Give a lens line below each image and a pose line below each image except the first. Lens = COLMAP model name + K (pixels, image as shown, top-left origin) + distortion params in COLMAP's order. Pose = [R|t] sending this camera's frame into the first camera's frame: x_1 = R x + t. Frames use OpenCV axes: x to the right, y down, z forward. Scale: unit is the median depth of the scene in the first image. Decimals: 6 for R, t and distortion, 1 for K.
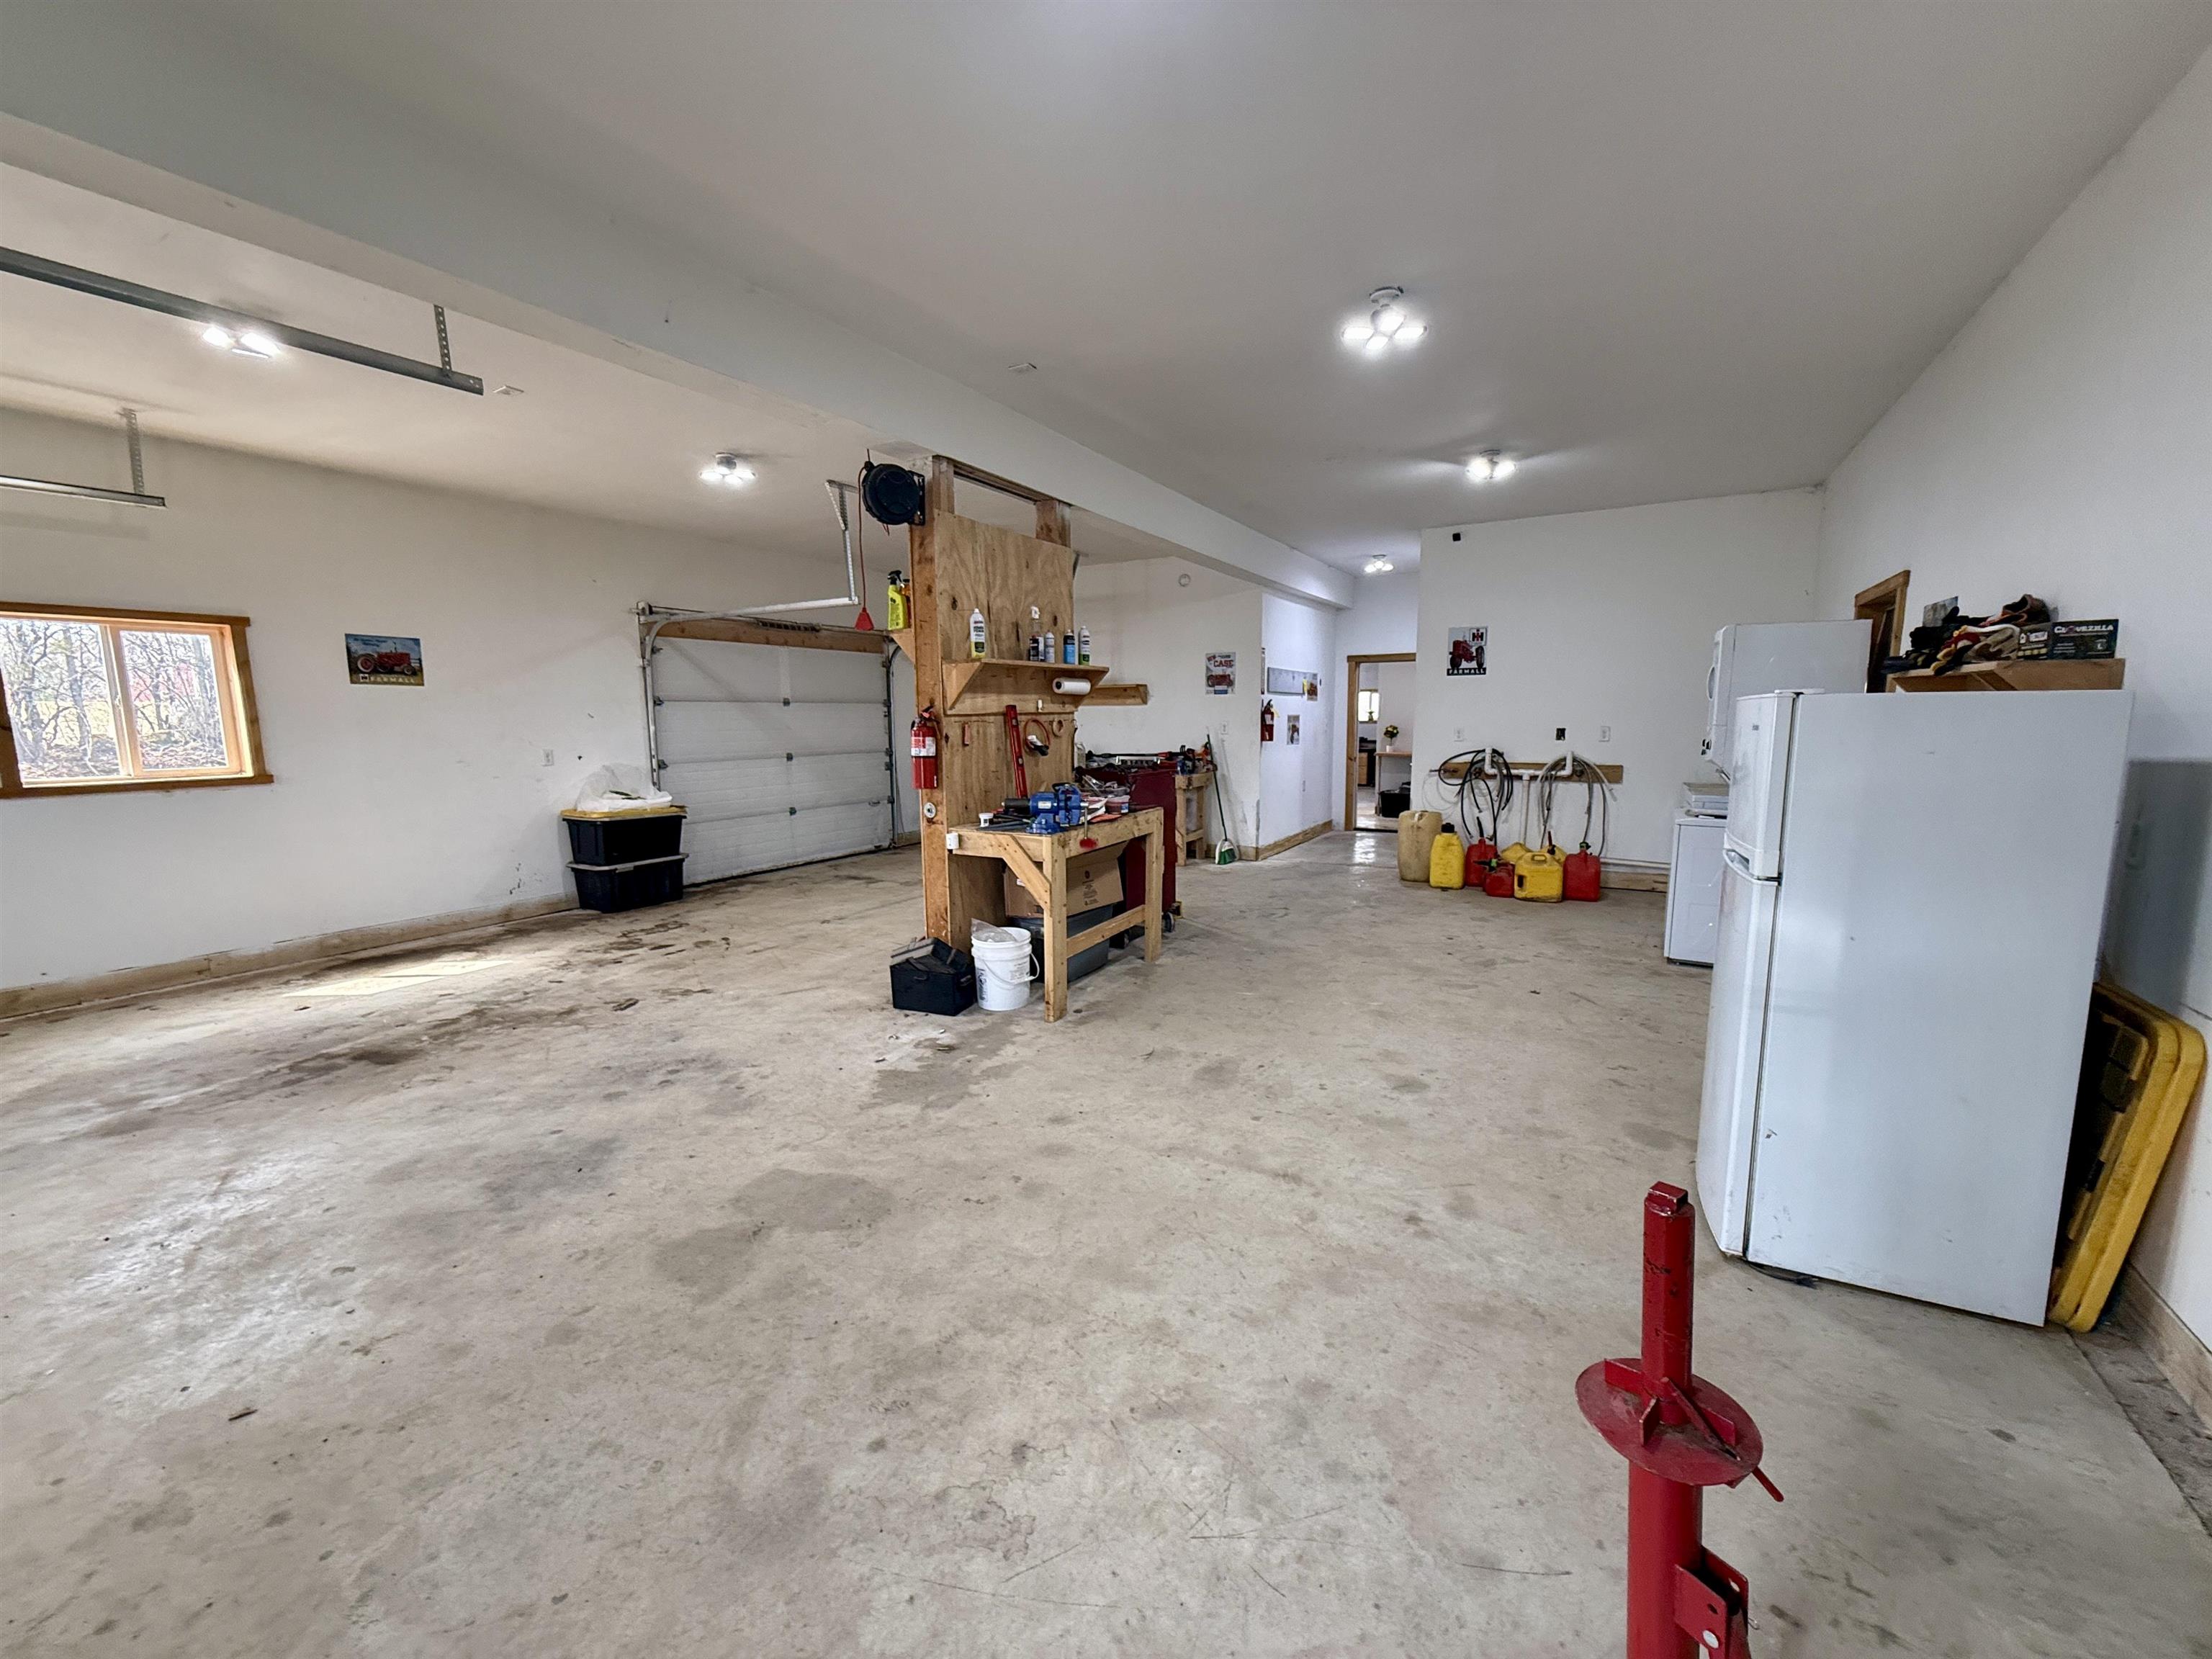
lens RADIAL K [[878.6, 0, 1112.1], [0, 878.6, 833.6], [0, 0, 1]] dist [-0.000370, -0.000042]
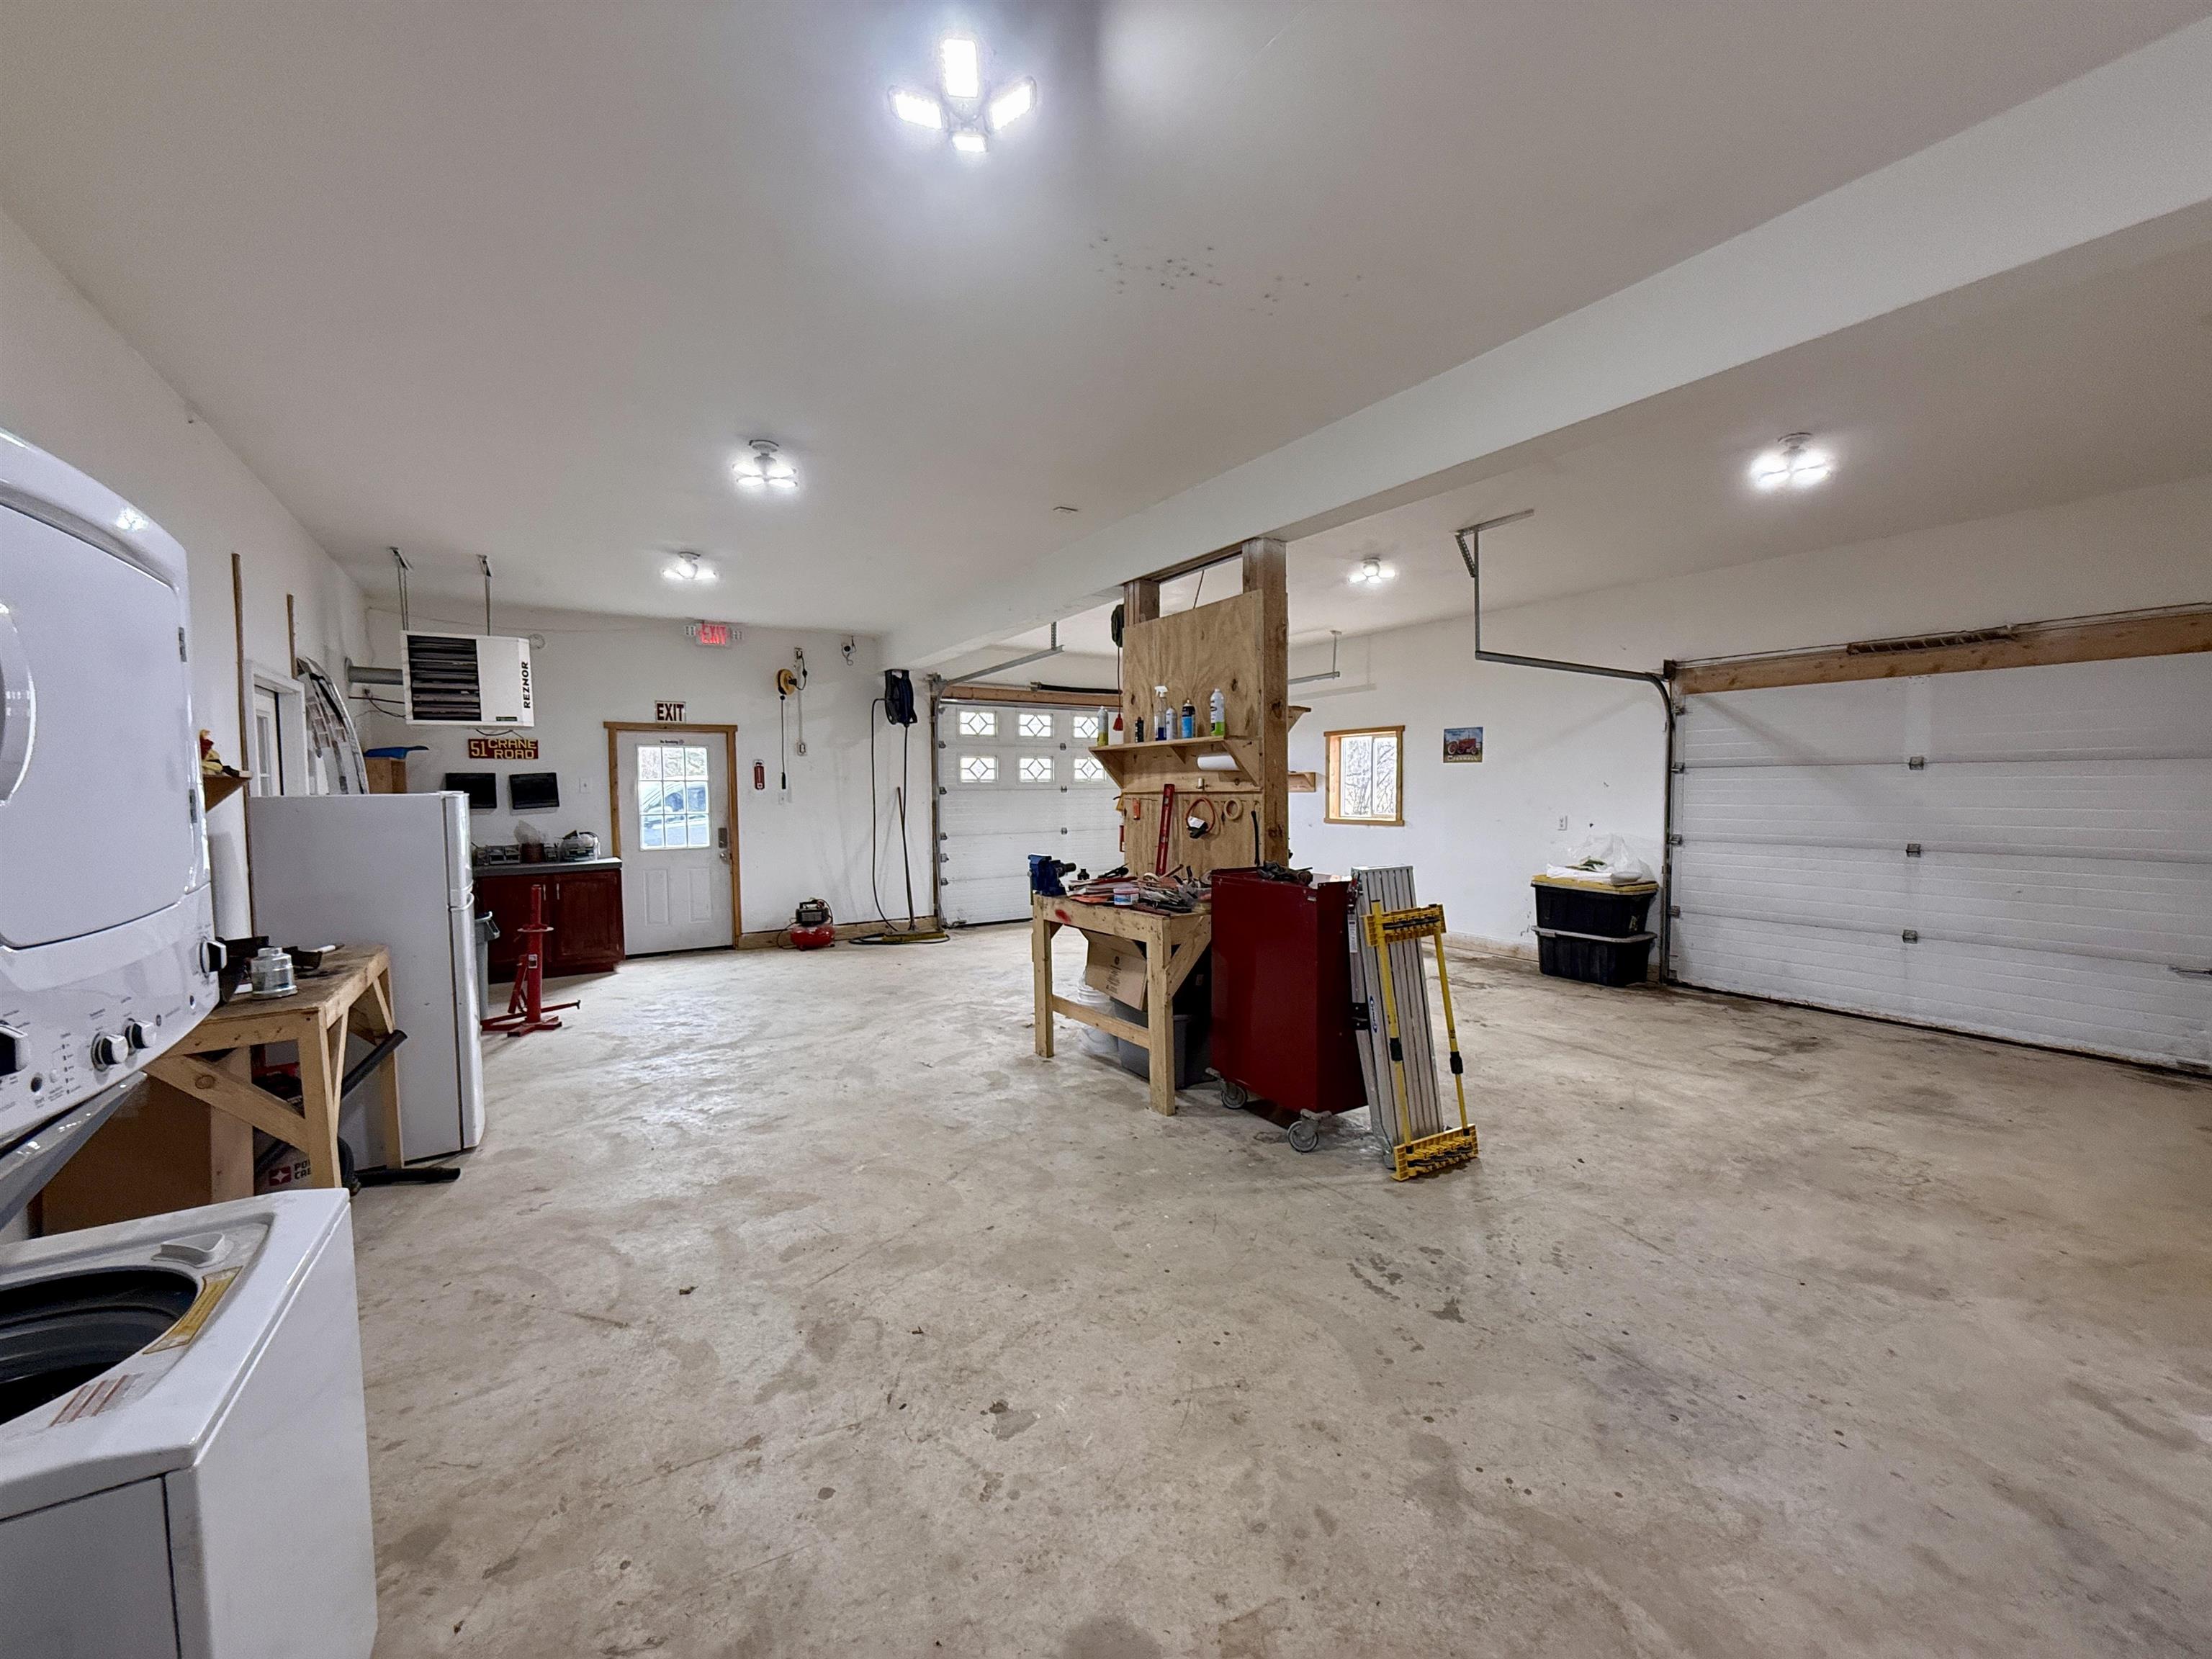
lens RADIAL K [[878.6, 0, 1113.5], [0, 878.6, 835.3], [0, 0, 1]] dist [-0.000370, -0.000042]
pose [[-0.459933, 0.062985, -0.885717, 0.817189], [-0.108548, 0.986012, 0.126483, -0.209962], [0.881294, 0.154317, -0.446662, 1.411128]]
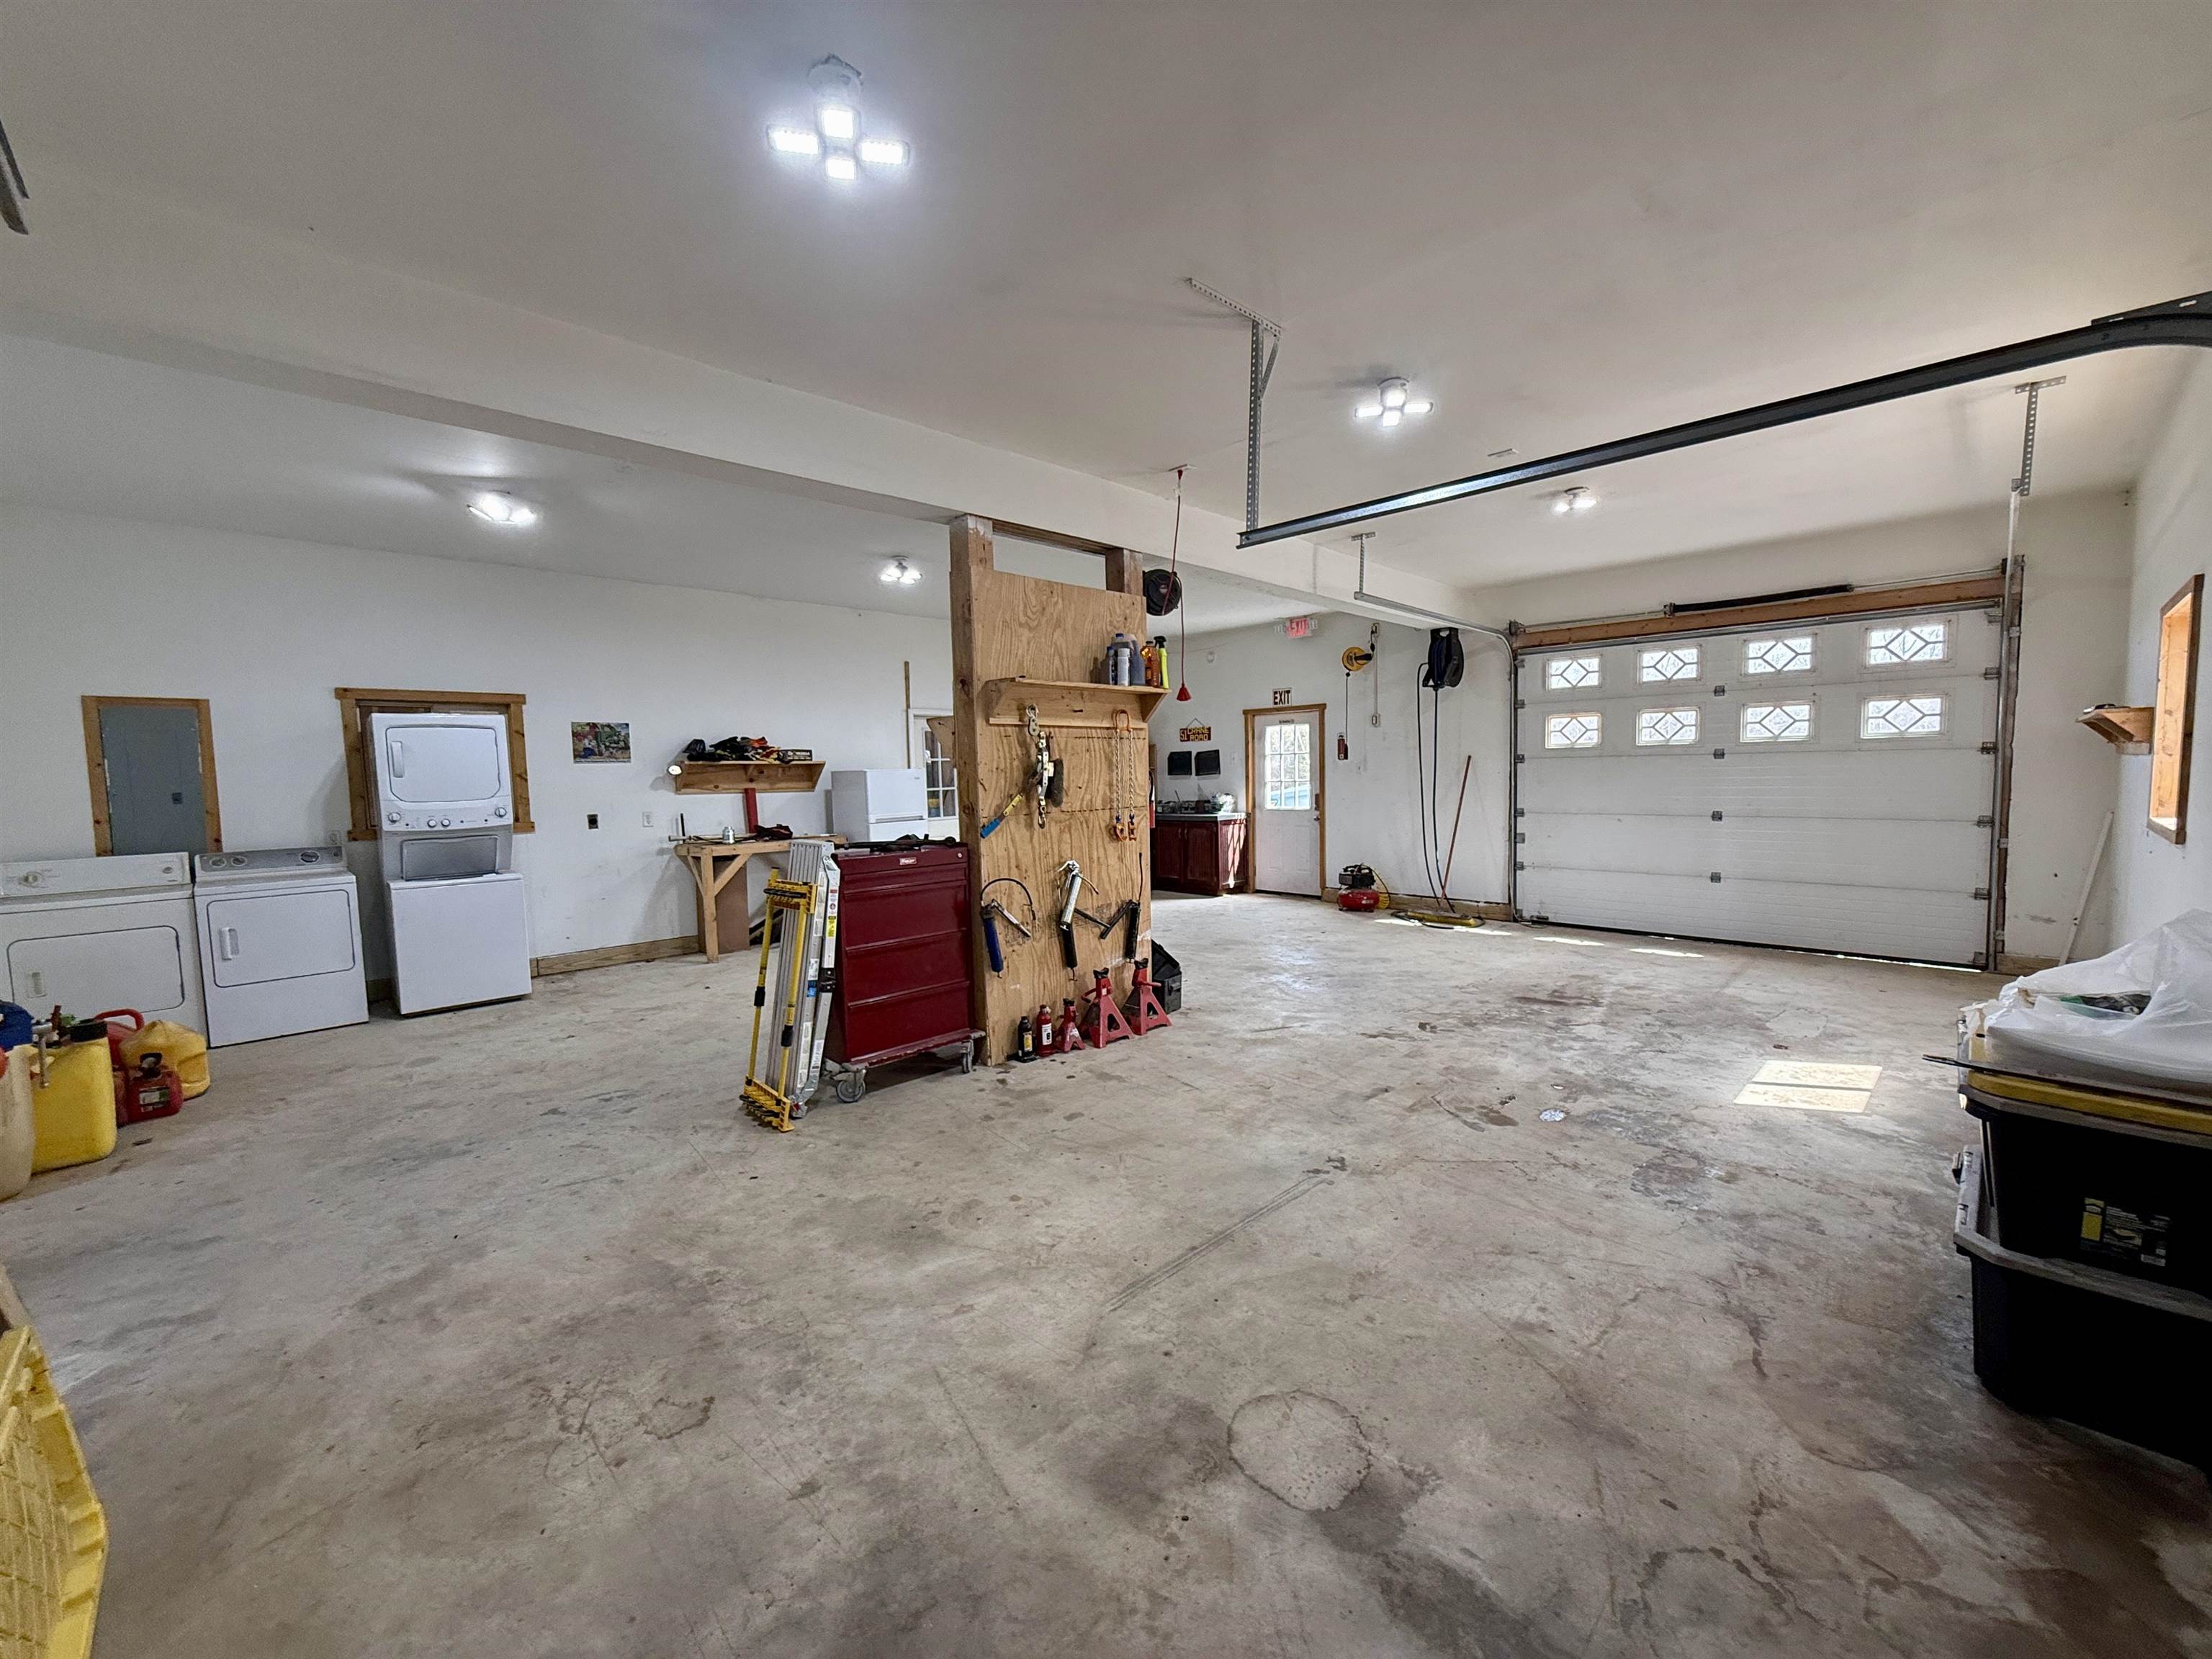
lens RADIAL K [[878.6, 0, 1114.4], [0, 878.6, 834.1], [0, 0, 1]] dist [-0.000370, -0.000042]
pose [[-0.963872, 0.009987, 0.266177, -0.455719], [0.066072, 0.977030, 0.202599, -0.267498], [-0.258040, 0.212866, -0.942392, 1.982353]]
